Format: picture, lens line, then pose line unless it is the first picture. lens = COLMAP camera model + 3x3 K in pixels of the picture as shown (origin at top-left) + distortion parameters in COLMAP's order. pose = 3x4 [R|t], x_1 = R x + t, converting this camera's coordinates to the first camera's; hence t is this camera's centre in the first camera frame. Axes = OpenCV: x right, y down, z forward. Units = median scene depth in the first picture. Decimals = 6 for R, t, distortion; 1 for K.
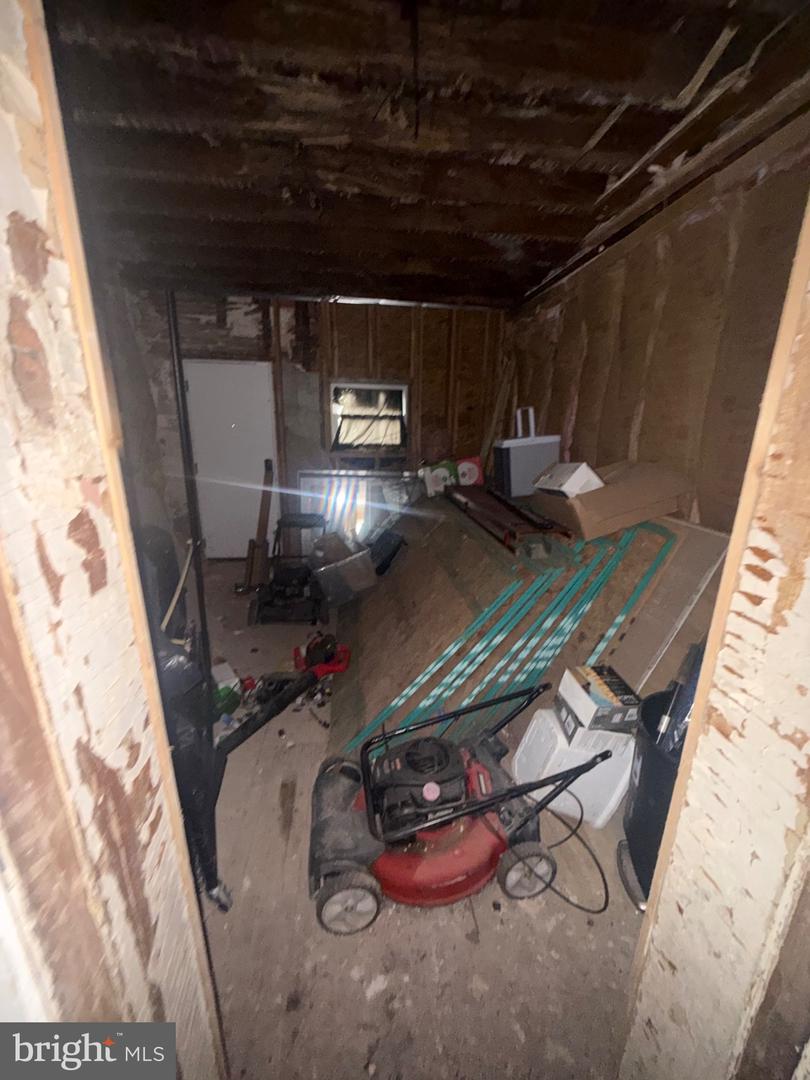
lens RADIAL K [[430.4, 0, 404.4], [0, 430.4, 536.8], [0, 0, 1]] dist [-0.001571, 0.000106]
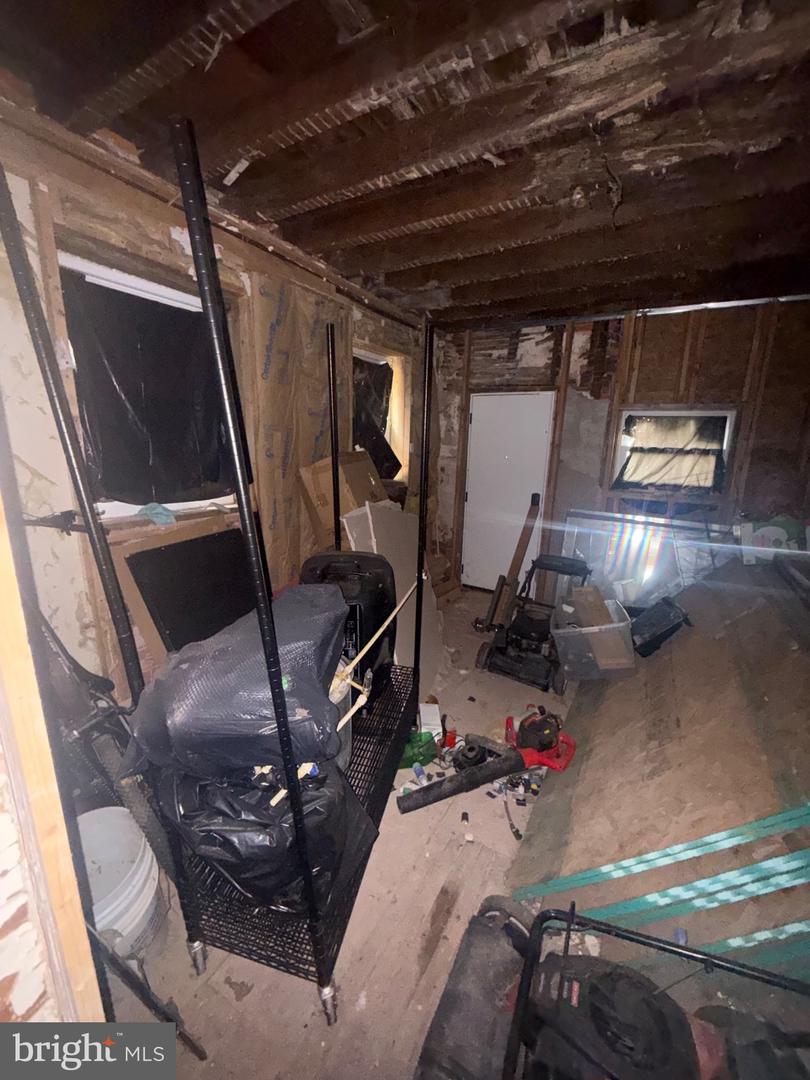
lens RADIAL K [[430.4, 0, 404.4], [0, 430.4, 536.8], [0, 0, 1]] dist [-0.001571, 0.000106]
pose [[0.793289, 0.136361, -0.593379, 0.045538], [-0.174134, 0.984700, -0.006512, -0.059381], [0.583413, 0.108493, 0.804897, 0.171572]]
